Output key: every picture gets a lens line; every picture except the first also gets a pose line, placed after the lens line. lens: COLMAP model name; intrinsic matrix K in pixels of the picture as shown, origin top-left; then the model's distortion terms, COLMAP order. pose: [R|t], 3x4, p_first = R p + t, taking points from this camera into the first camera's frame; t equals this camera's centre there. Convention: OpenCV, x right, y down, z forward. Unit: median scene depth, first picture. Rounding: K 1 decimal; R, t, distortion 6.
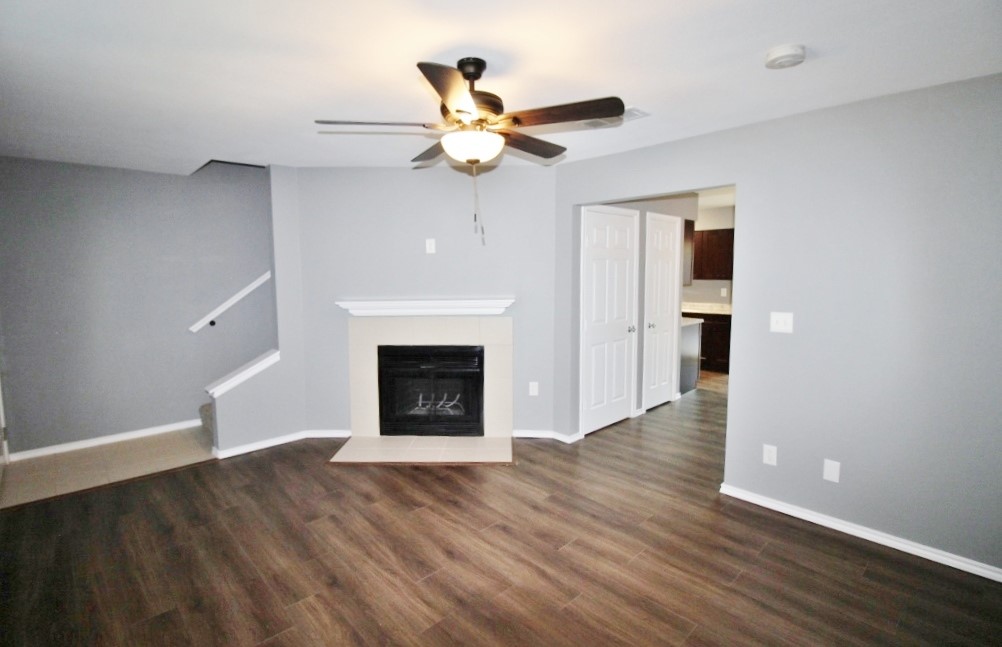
lens RADIAL K [[478.7, 0, 499.1], [0, 478.7, 313.5], [0, 0, 1]] dist [-0.002183, -0.010110]
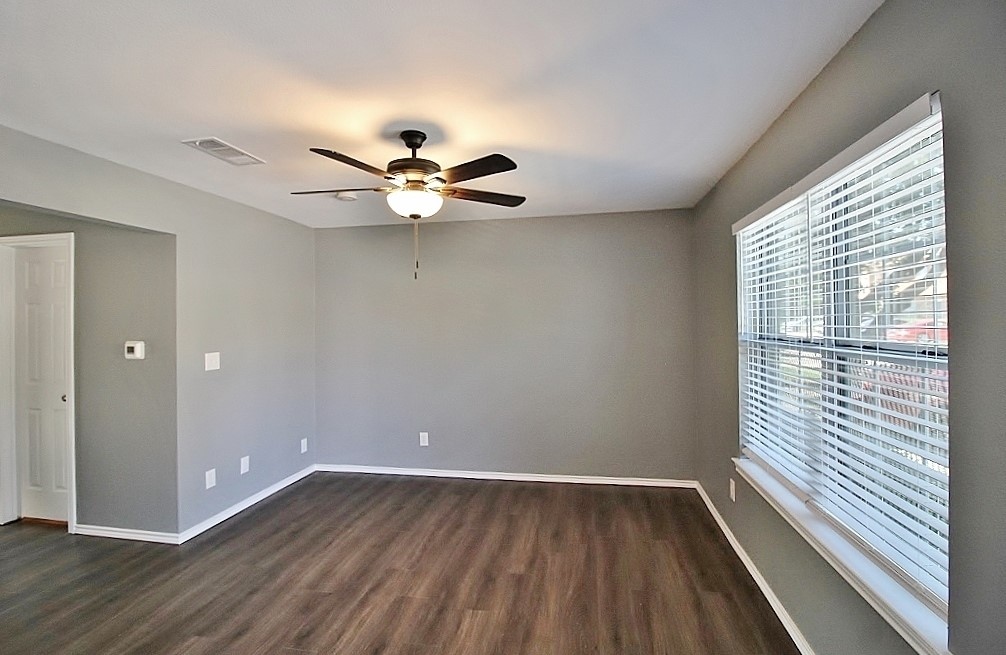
lens RADIAL K [[479.0, 0, 500.8], [0, 479.0, 318.1], [0, 0, 1]] dist [-0.017737, 0.000436]
pose [[-0.589594, 0.016547, 0.807530, -0.860211], [0.095299, 0.994232, 0.049206, -0.087729], [-0.802058, 0.105968, -0.587770, 1.188937]]
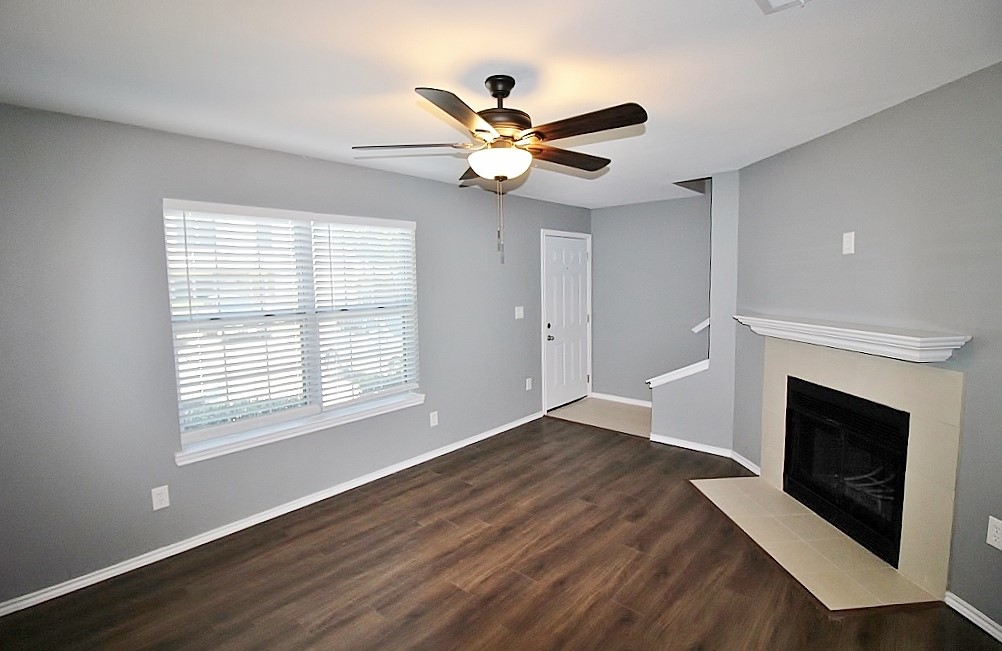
lens RADIAL K [[477.1, 0, 498.8], [0, 477.1, 316.2], [0, 0, 1]] dist [-0.017737, 0.000436]
pose [[0.068970, 0.081205, -0.994308, 0.745273], [-0.076513, 0.994177, 0.075887, -0.082487], [0.994680, 0.070843, 0.074781, 0.731181]]
